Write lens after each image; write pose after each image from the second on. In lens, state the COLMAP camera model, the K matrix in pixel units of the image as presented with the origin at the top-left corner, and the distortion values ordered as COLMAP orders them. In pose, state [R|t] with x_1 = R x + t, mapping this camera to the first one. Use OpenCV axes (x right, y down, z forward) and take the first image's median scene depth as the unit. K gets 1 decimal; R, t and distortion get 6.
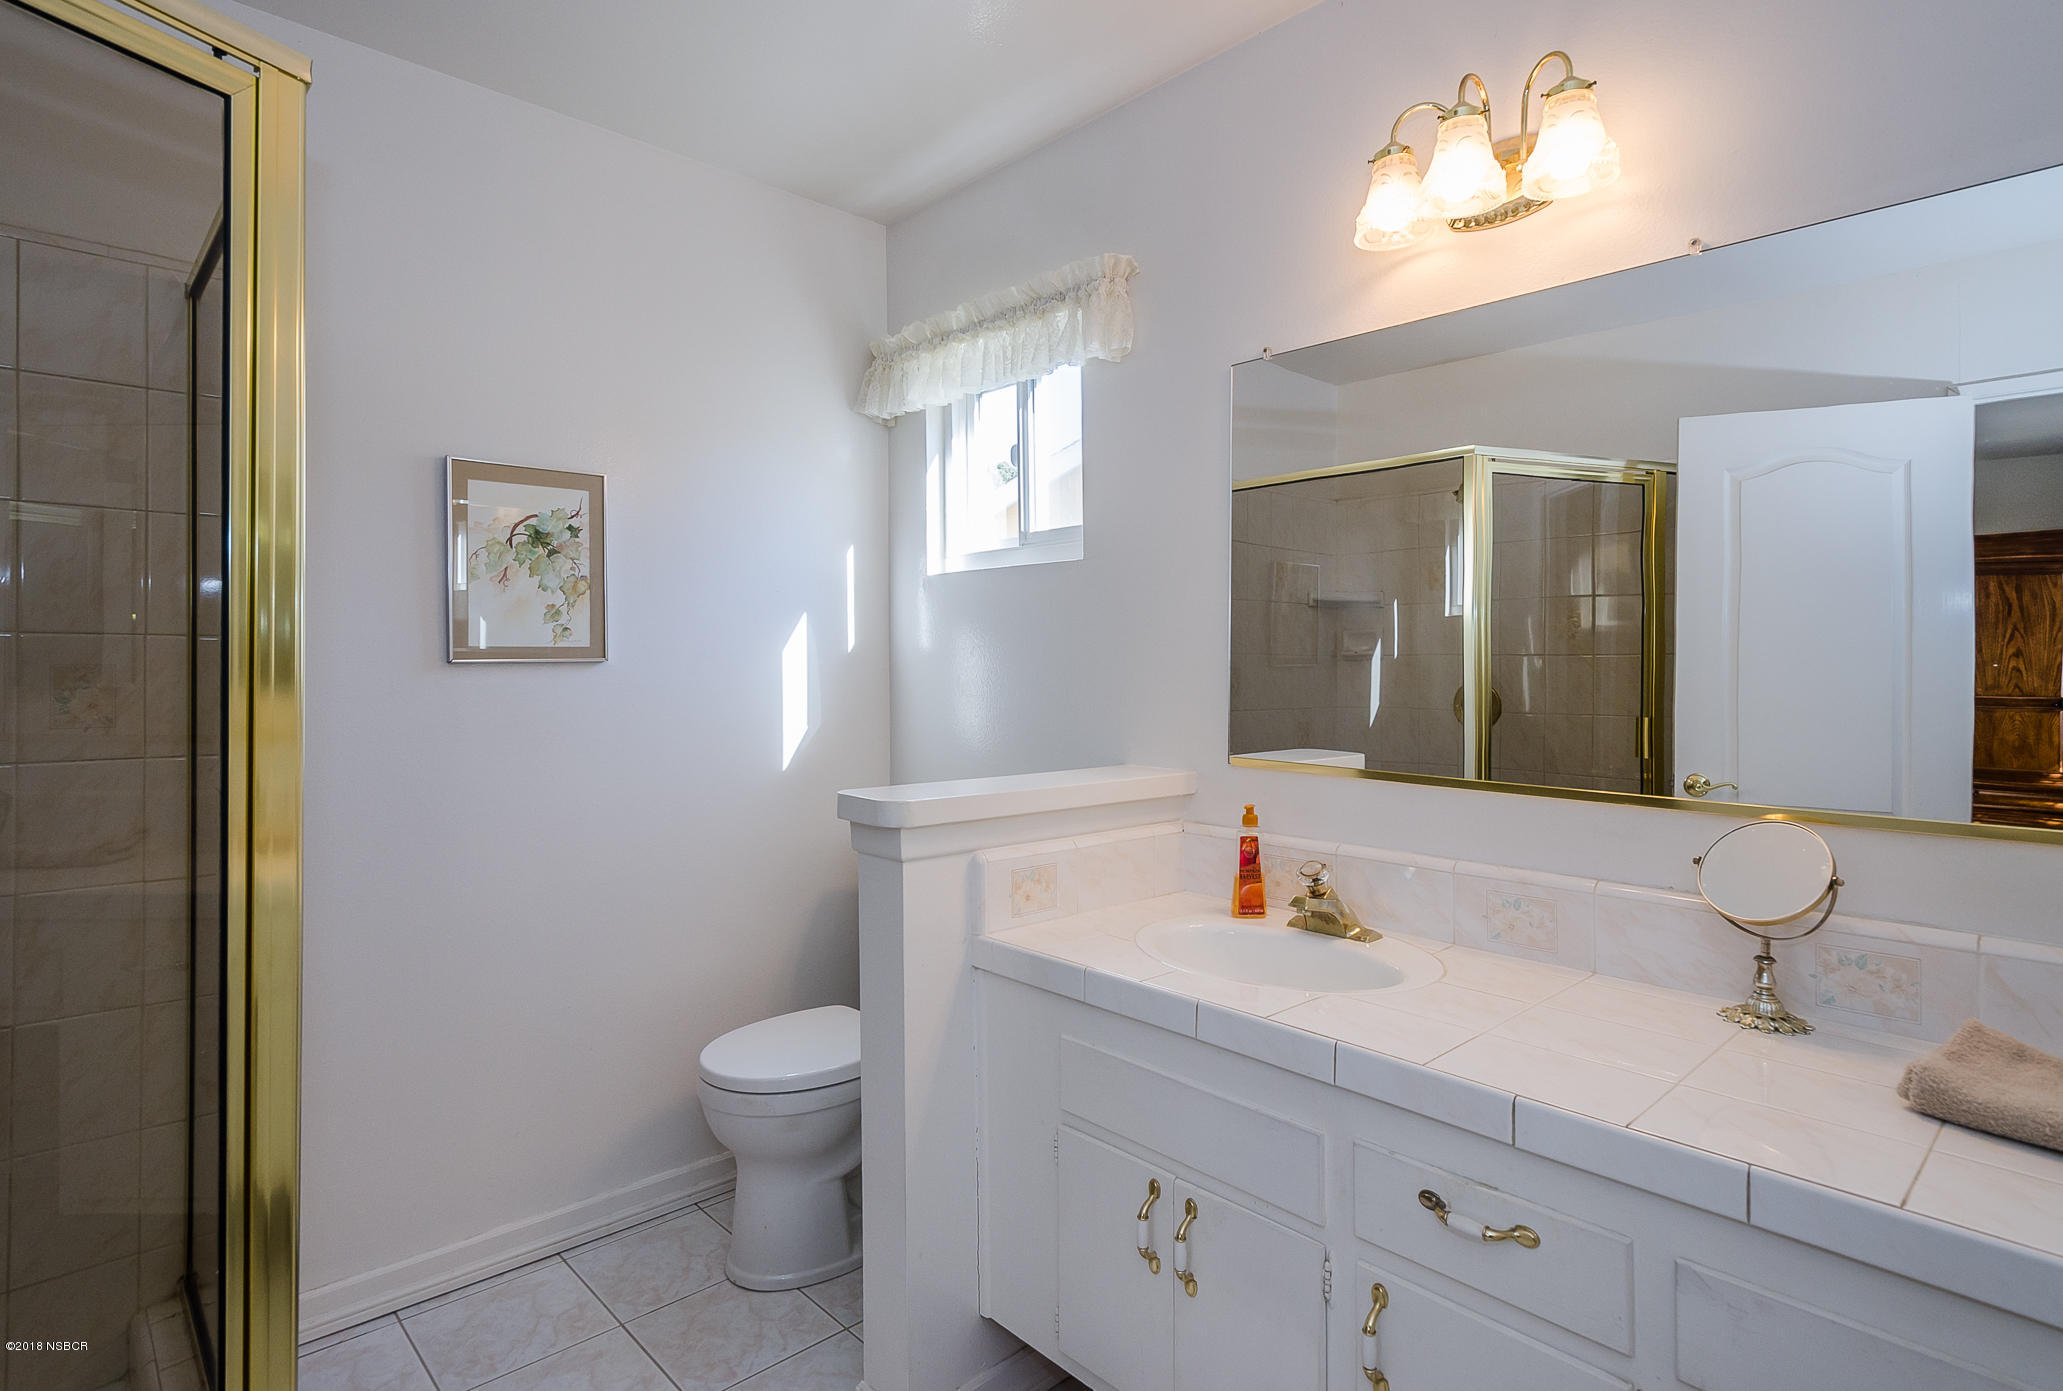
lens RADIAL K [[1065.3, 0, 1032.6], [0, 1065.3, 677.9], [0, 0, 1]] dist [0.001168, 0.000342]
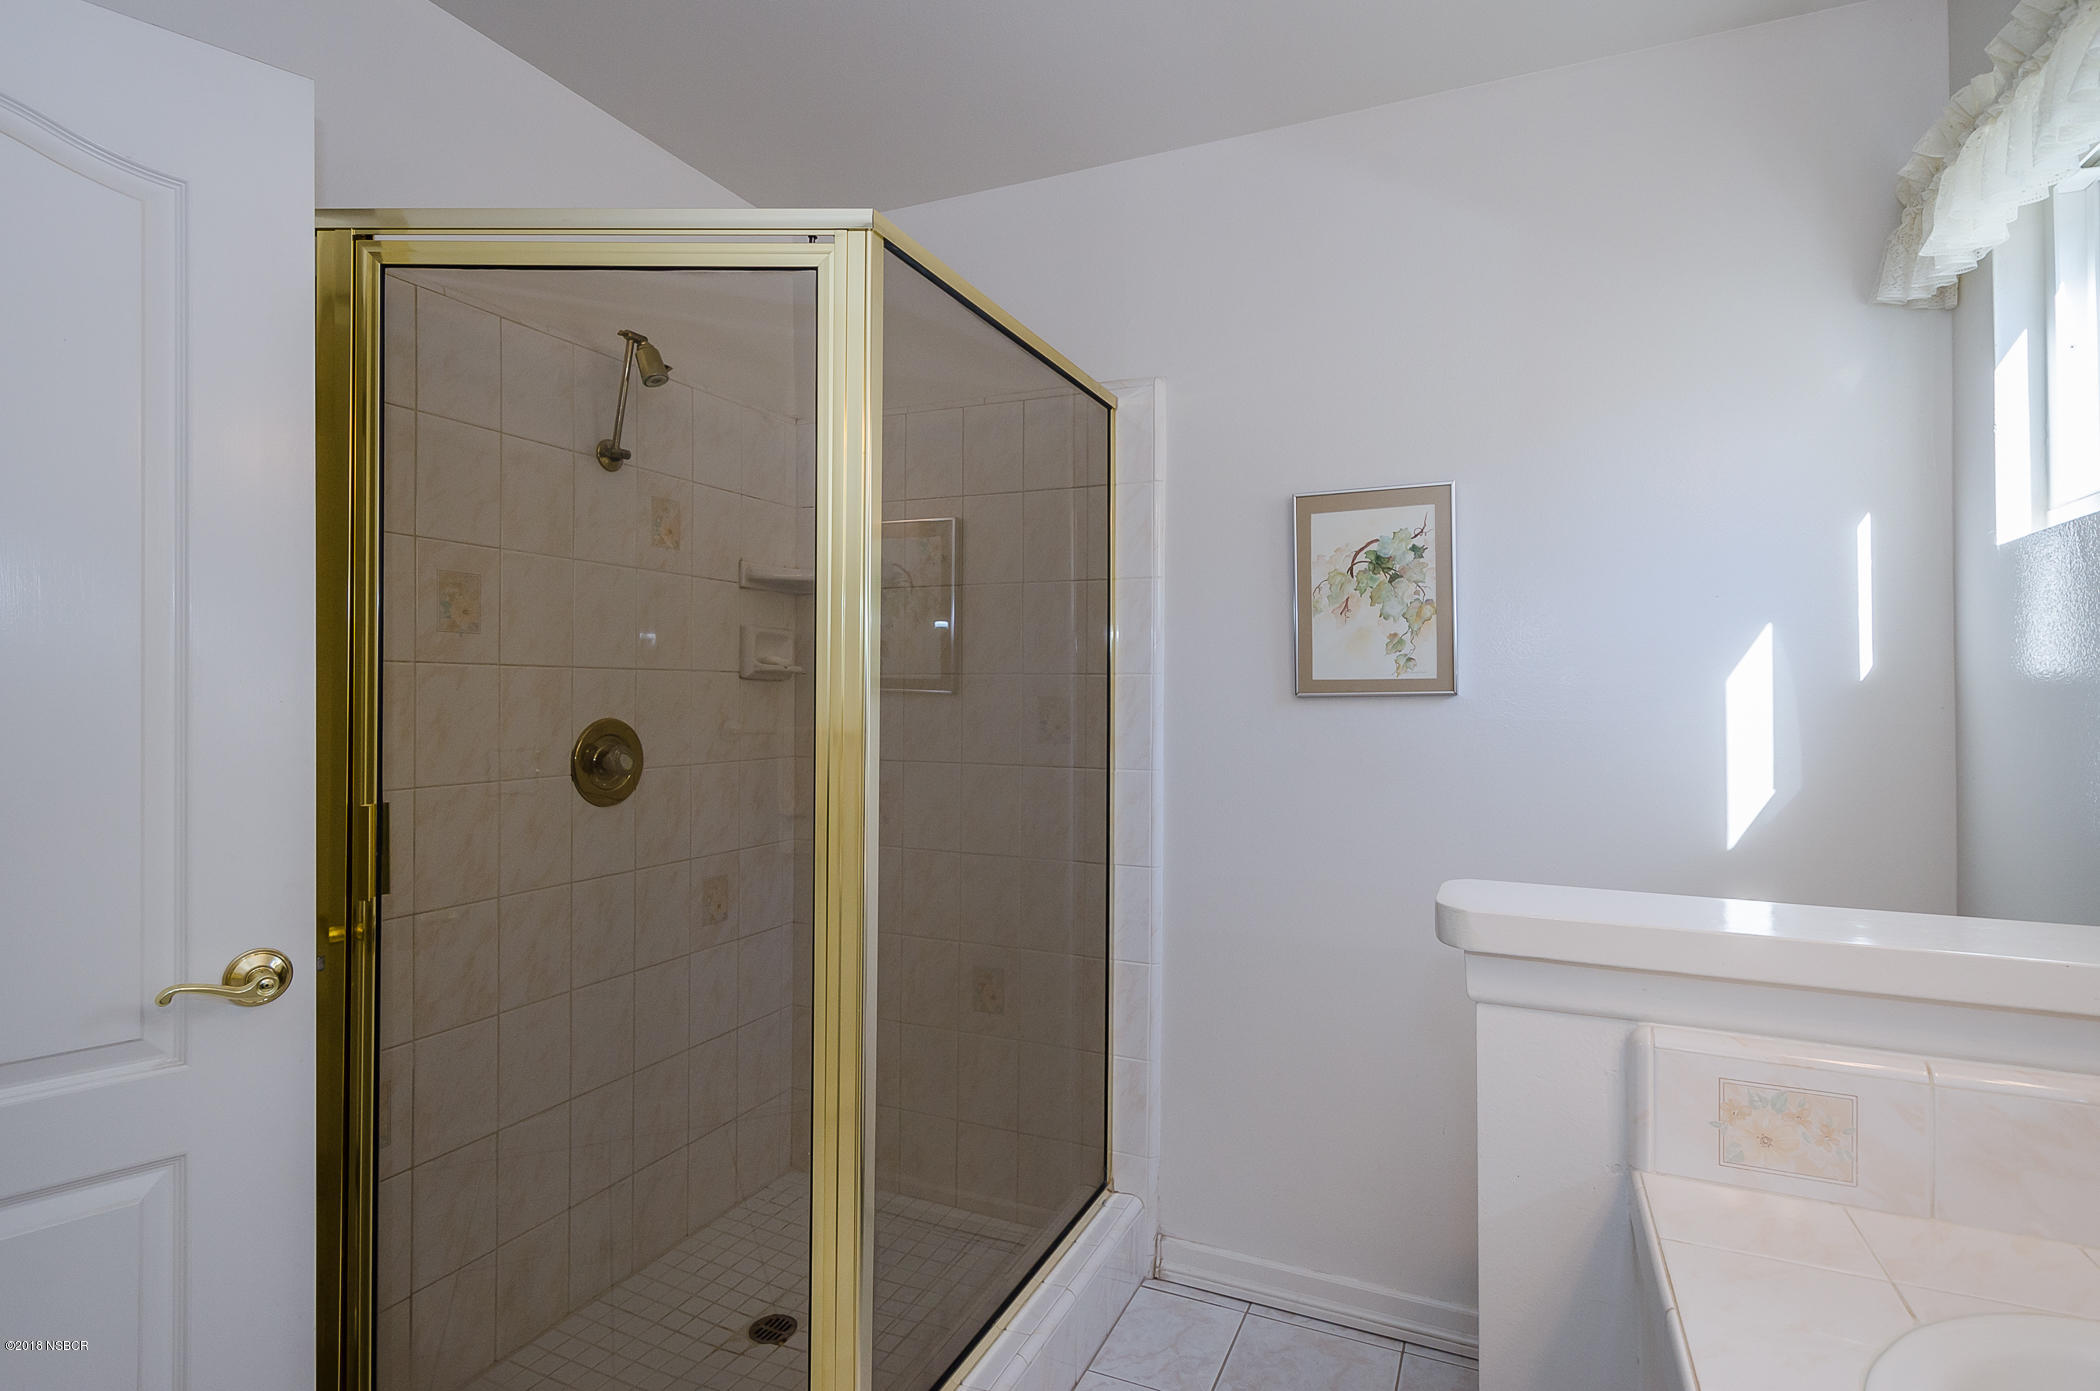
lens RADIAL K [[1036.2, 0, 1050.0], [0, 1036.2, 695.5], [0, 0, 1]] dist [-0.001419, -0.000526]
pose [[0.385676, -0.000340, -0.922634, 0.264067], [-0.015545, 0.999856, -0.006867, -0.004119], [0.922503, 0.016991, 0.385615, 0.375835]]
